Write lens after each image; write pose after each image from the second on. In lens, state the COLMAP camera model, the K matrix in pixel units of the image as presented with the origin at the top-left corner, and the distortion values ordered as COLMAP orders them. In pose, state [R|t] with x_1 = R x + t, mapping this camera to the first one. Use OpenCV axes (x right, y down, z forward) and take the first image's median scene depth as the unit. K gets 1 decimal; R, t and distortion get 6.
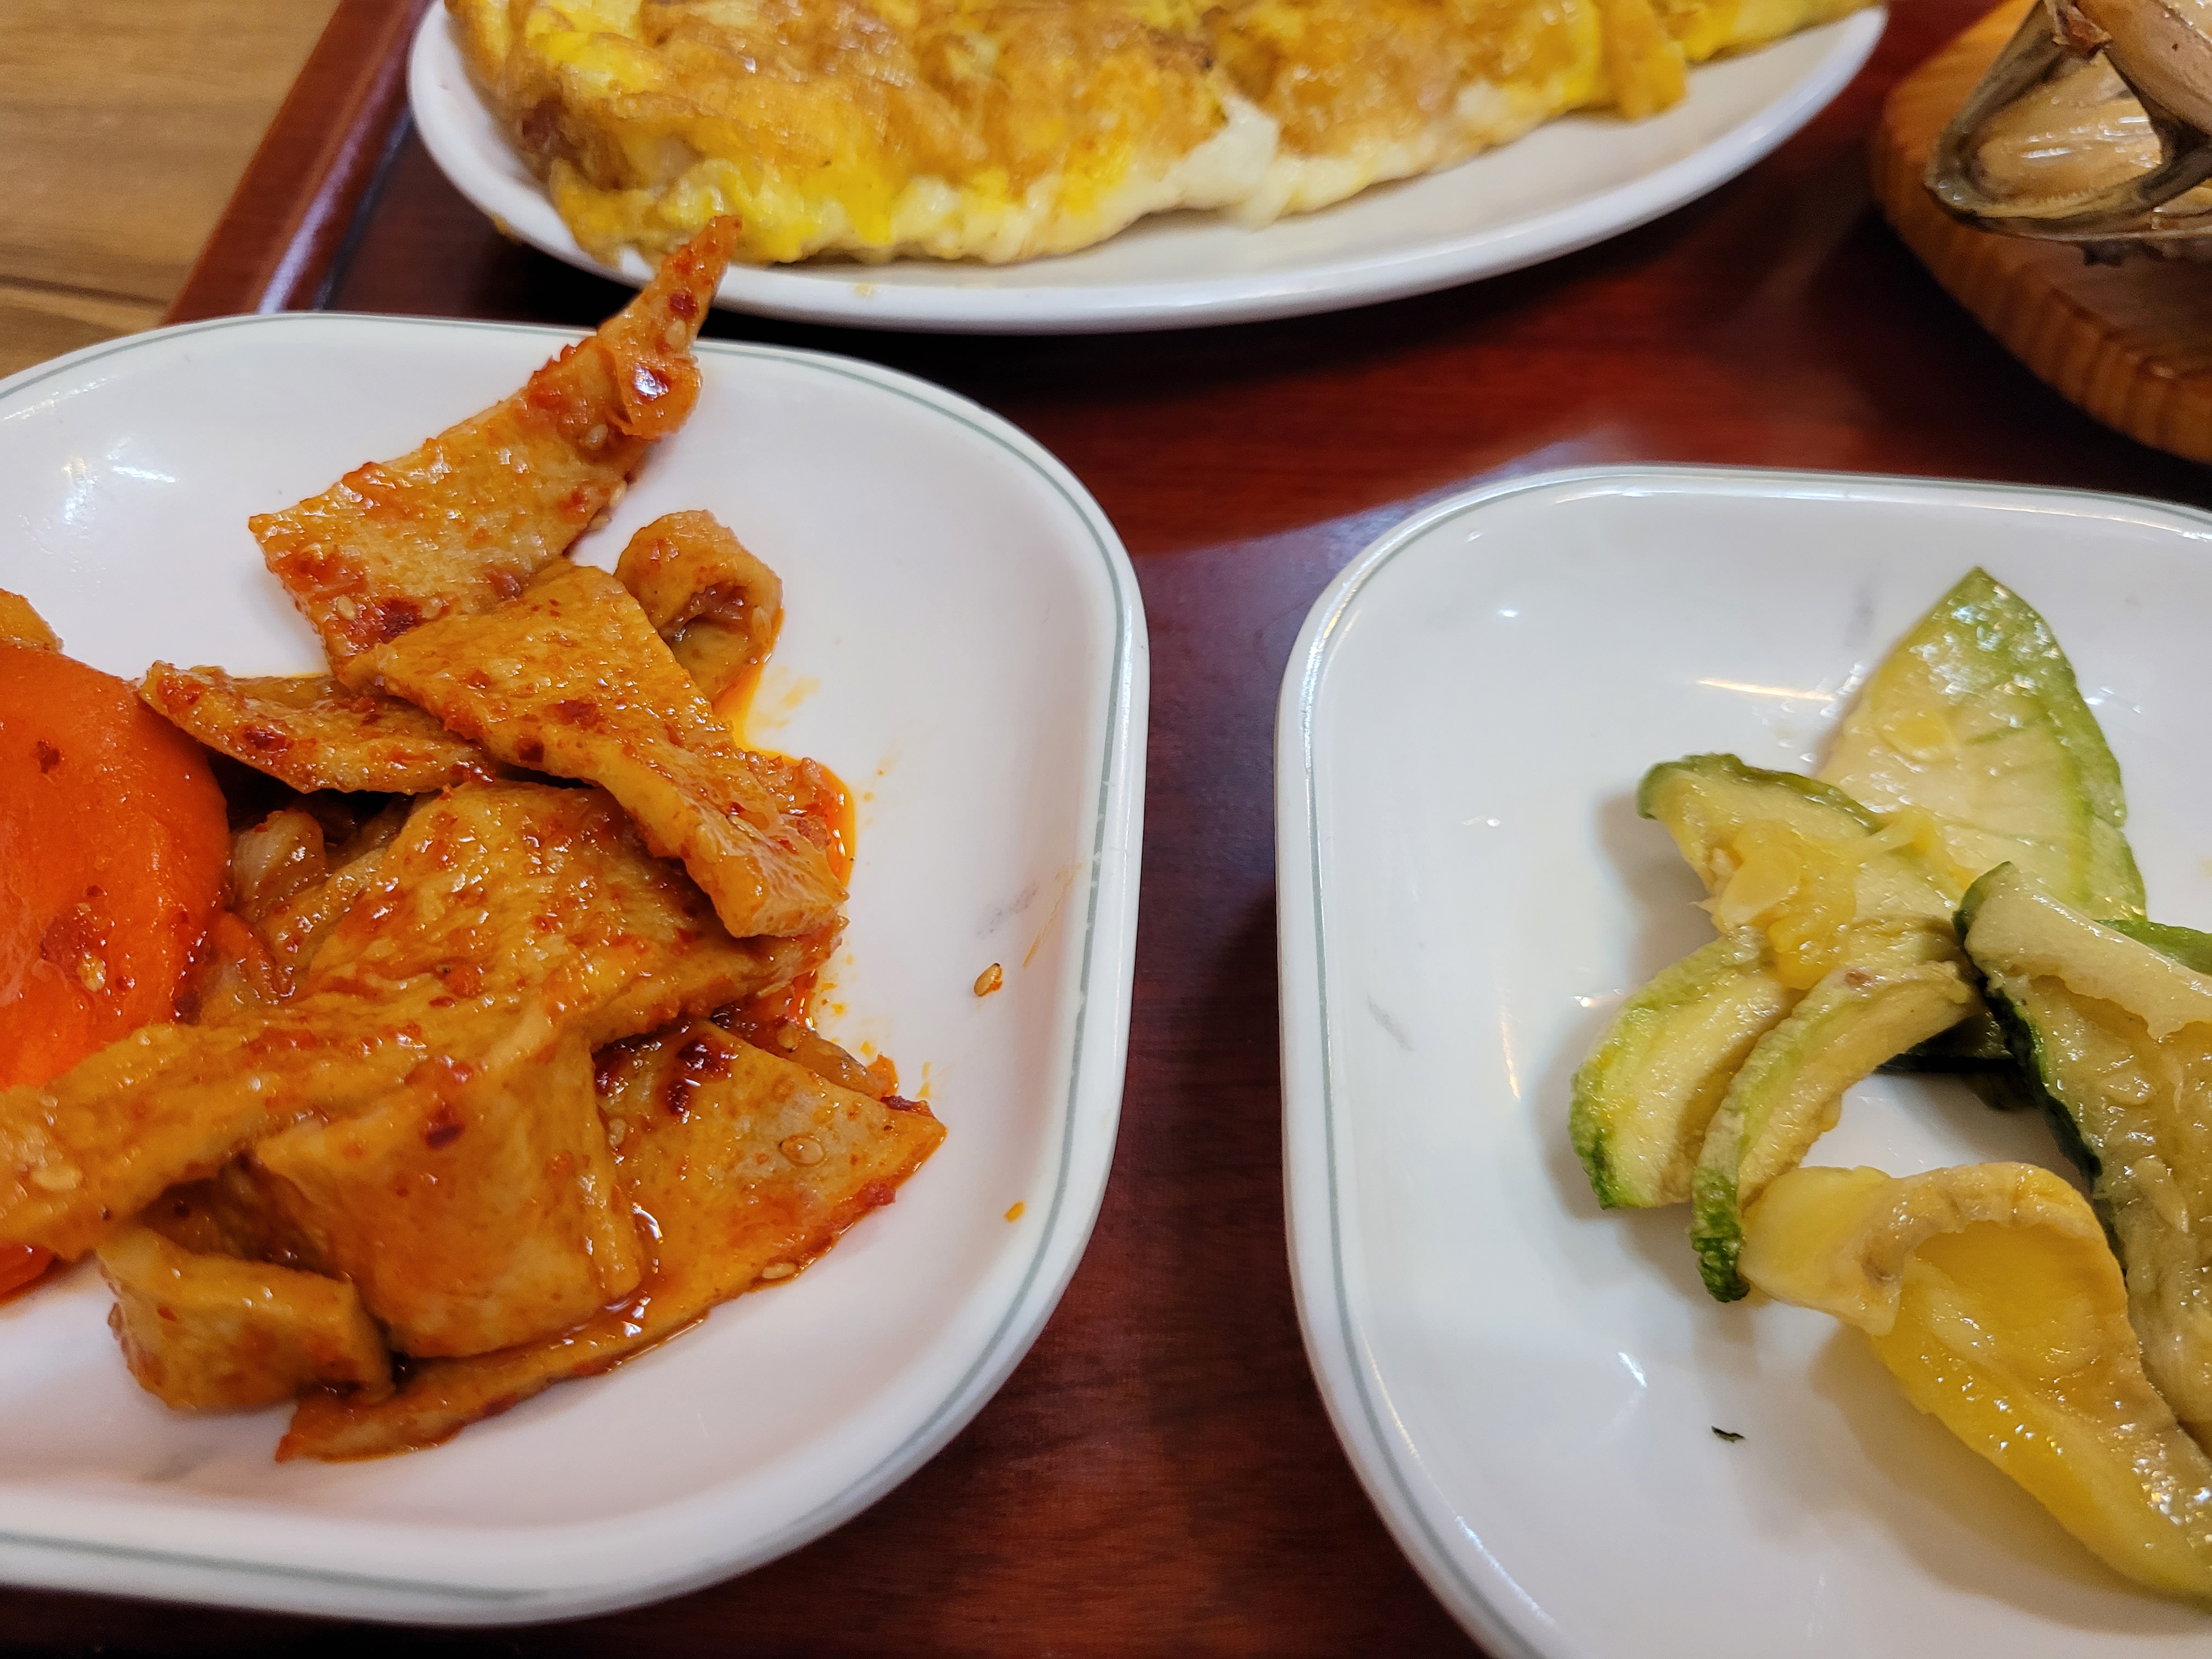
lens RADIAL K [[1661.1, 0, 1093.3], [0, 1661.1, 824.6], [0, 0, 1]] dist [0.001007, 0.000783]
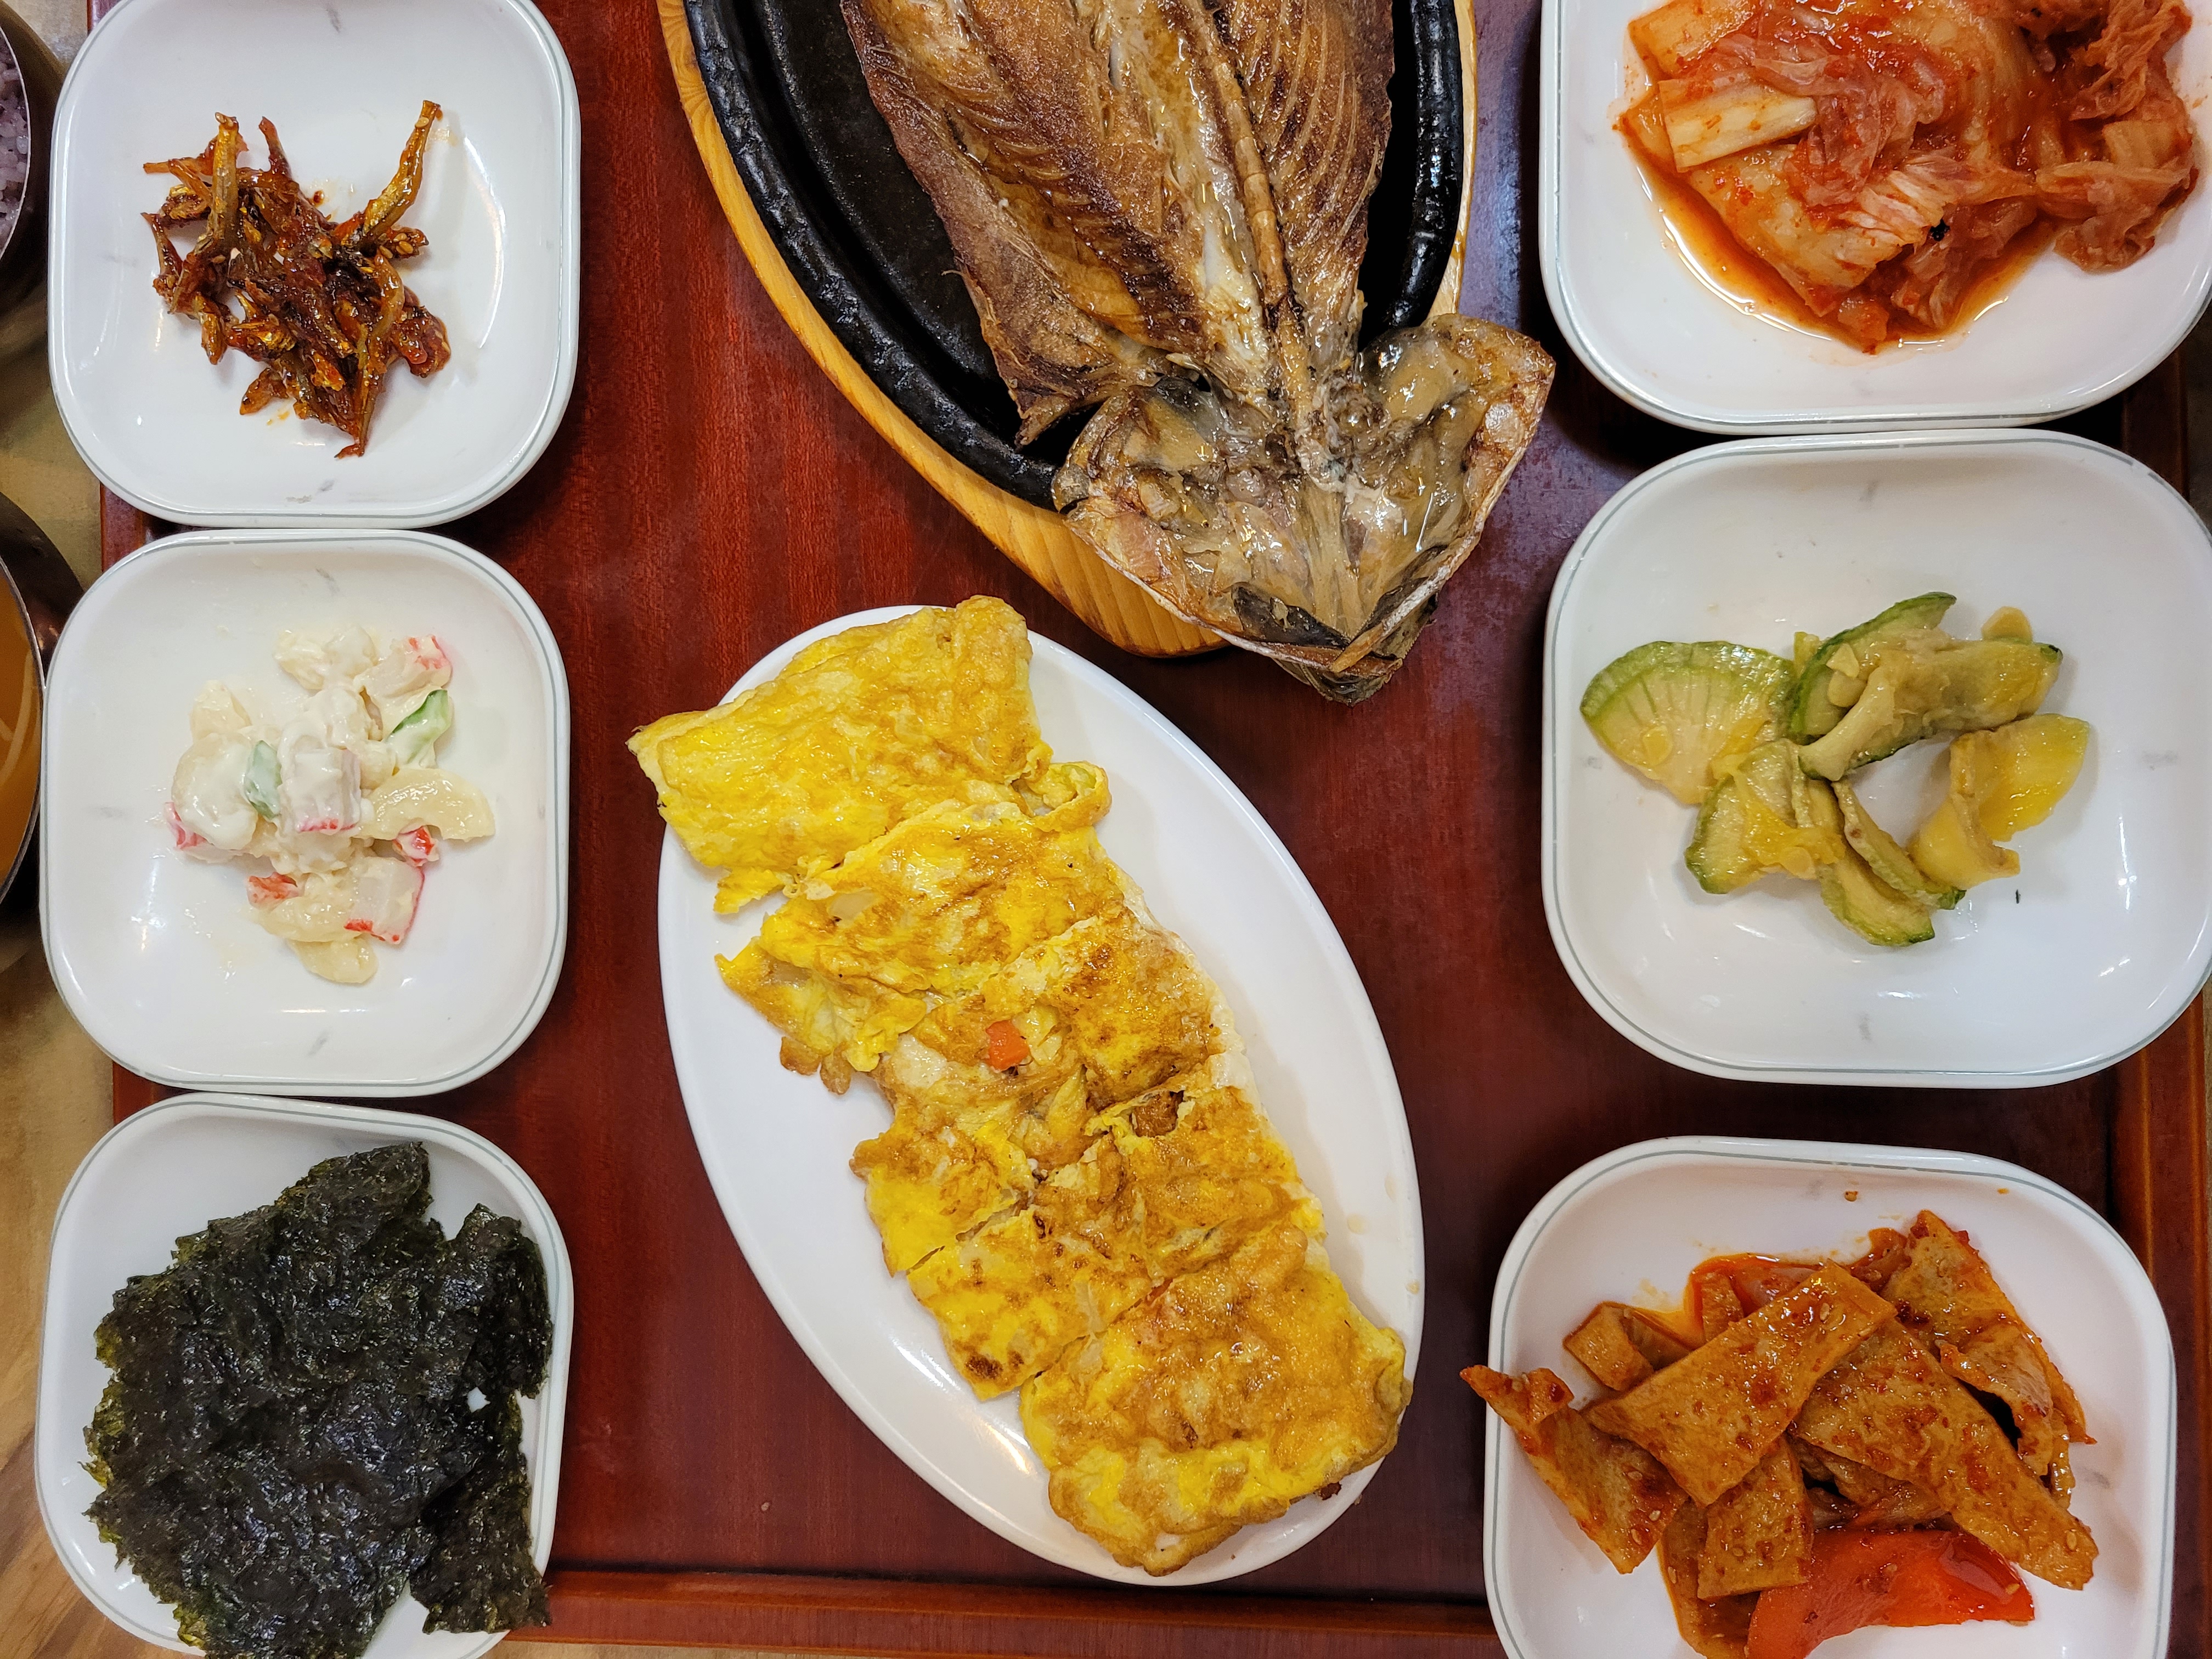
lens RADIAL K [[1641.2, 0, 1117.5], [0, 1641.2, 828.1], [0, 0, 1]] dist [0.007721, 0.006220]
pose [[-0.041428, -0.998033, -0.047046, 0.525528], [0.877469, -0.058862, 0.476008, -1.633978], [-0.477841, -0.021562, 0.878182, -0.459601]]
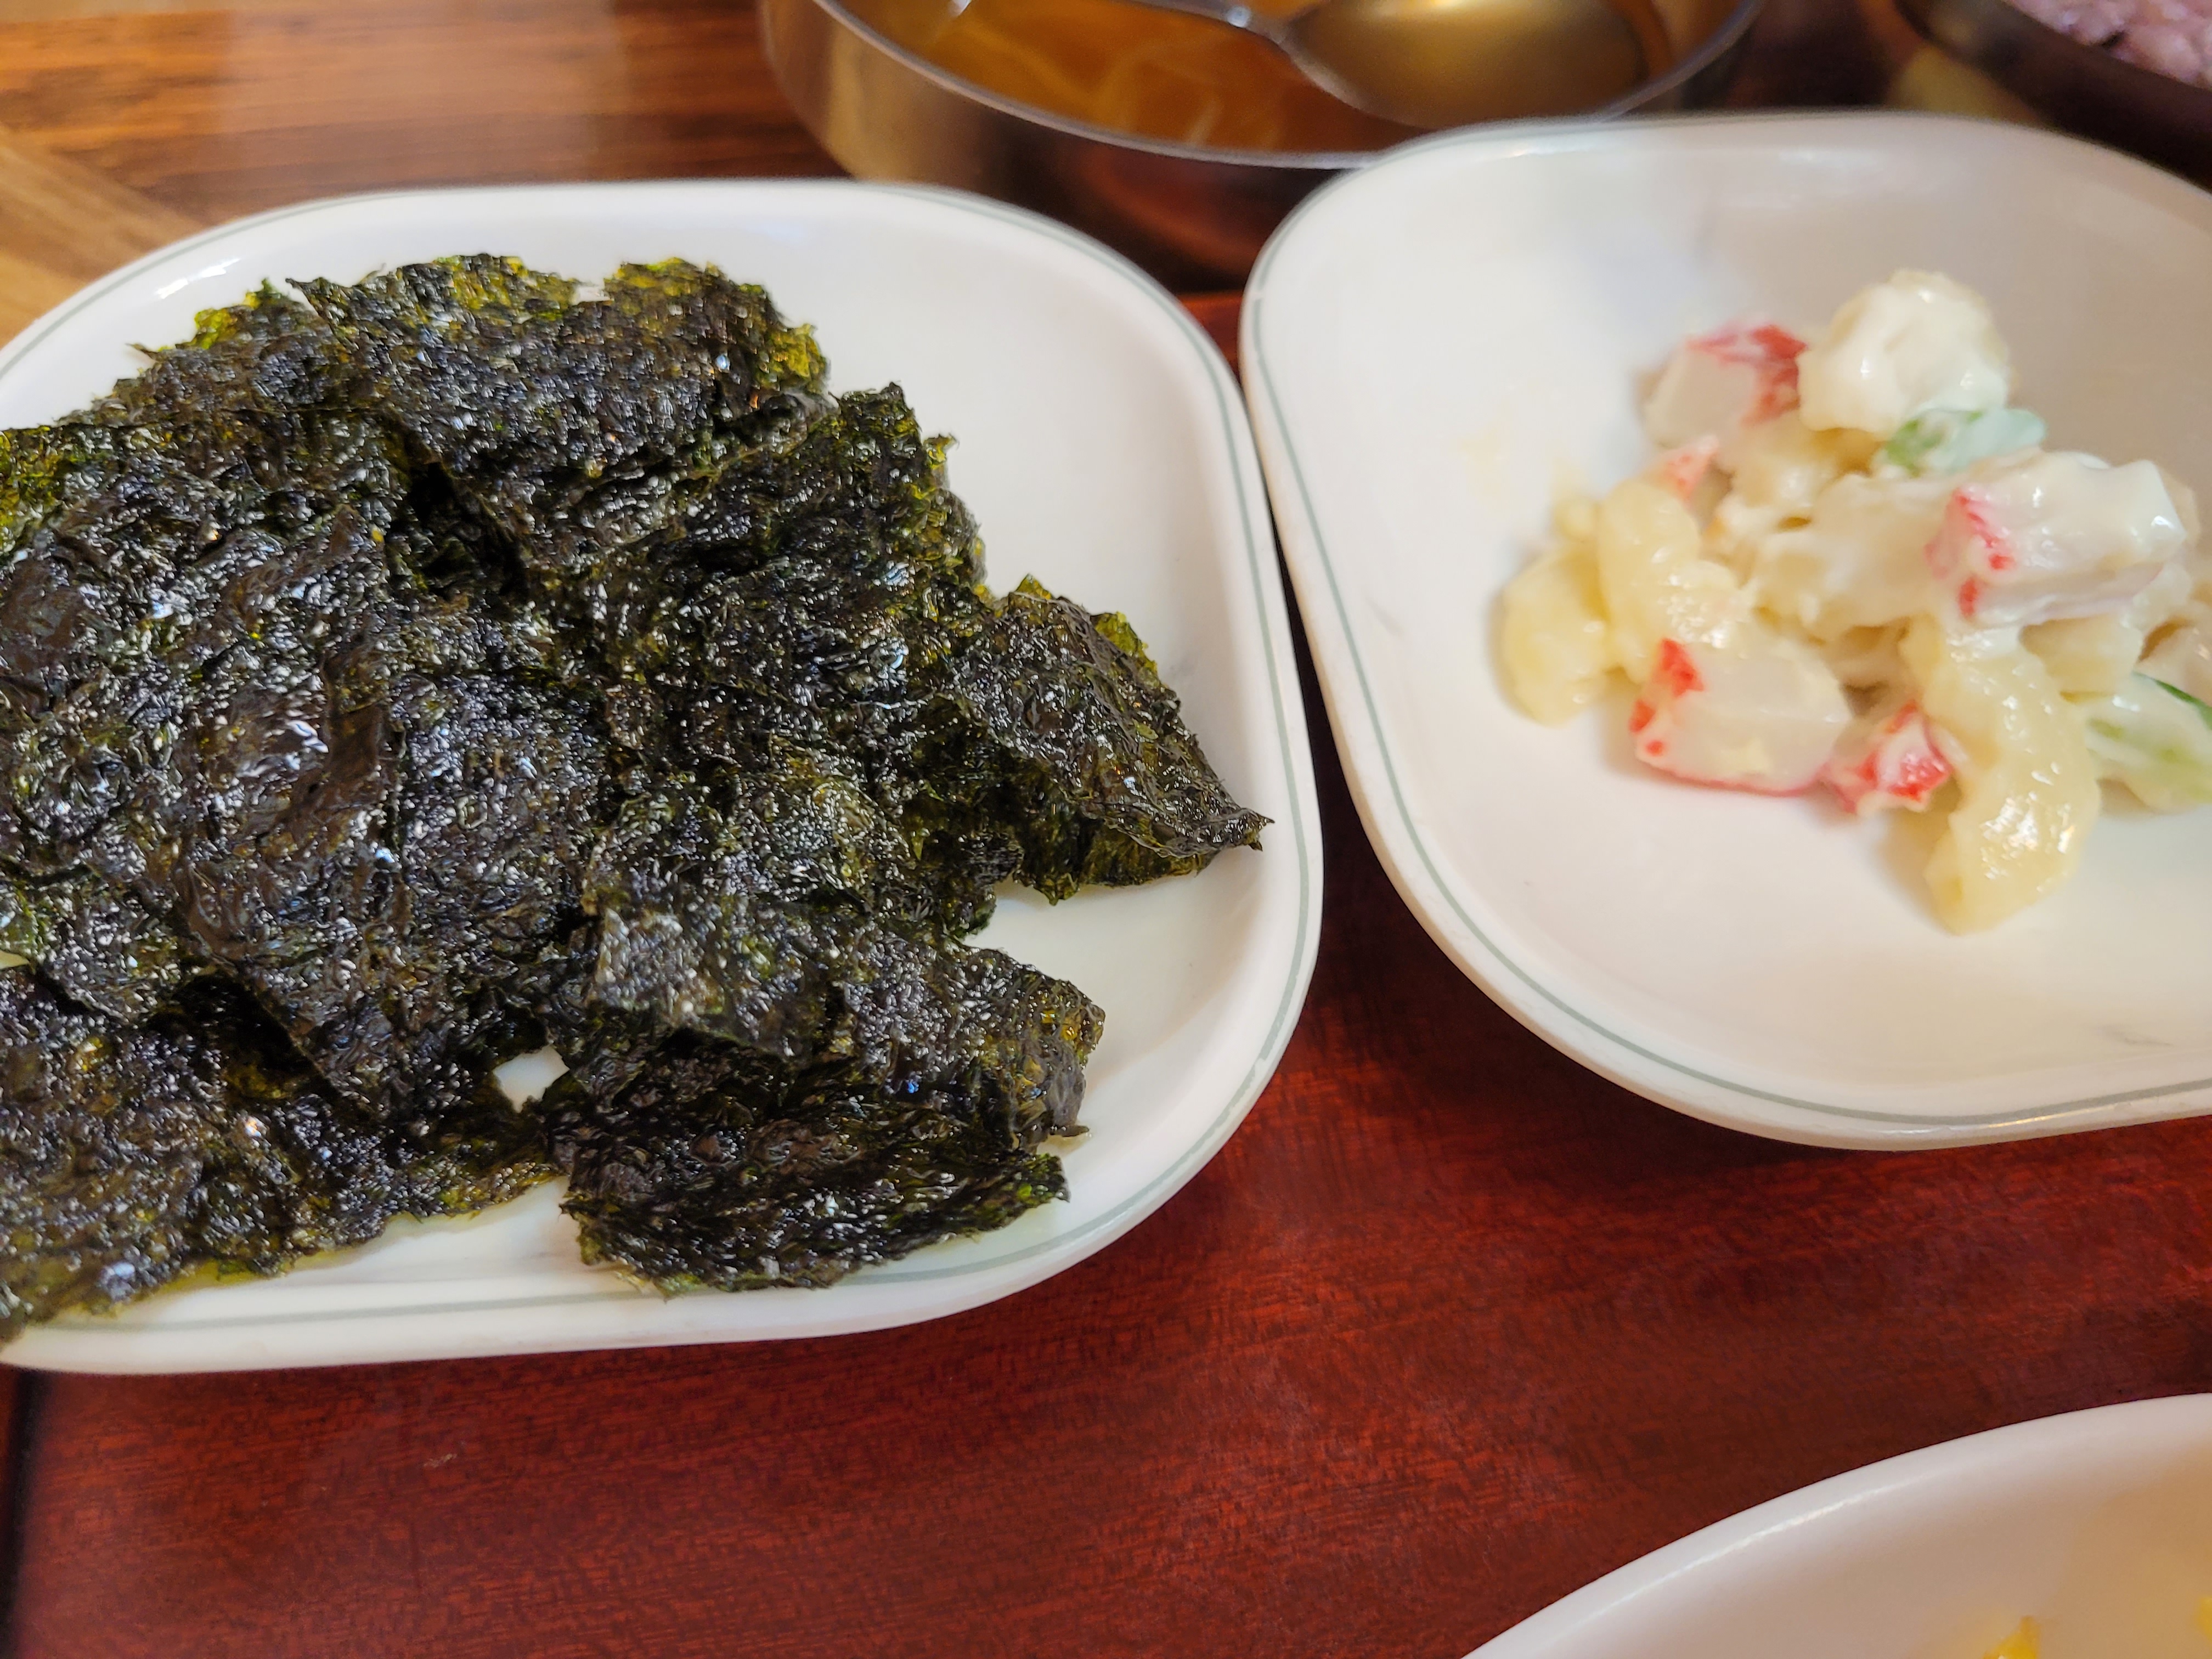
lens RADIAL K [[1726.6, 0, 1119.4], [0, 1726.6, 826.7], [0, 0, 1]] dist [-0.000760, -0.004610]
pose [[0.980340, -0.169680, 0.100707, -0.125662], [0.163340, 0.984208, 0.068228, -1.506713], [-0.110694, -0.050437, 0.992574, 1.094043]]
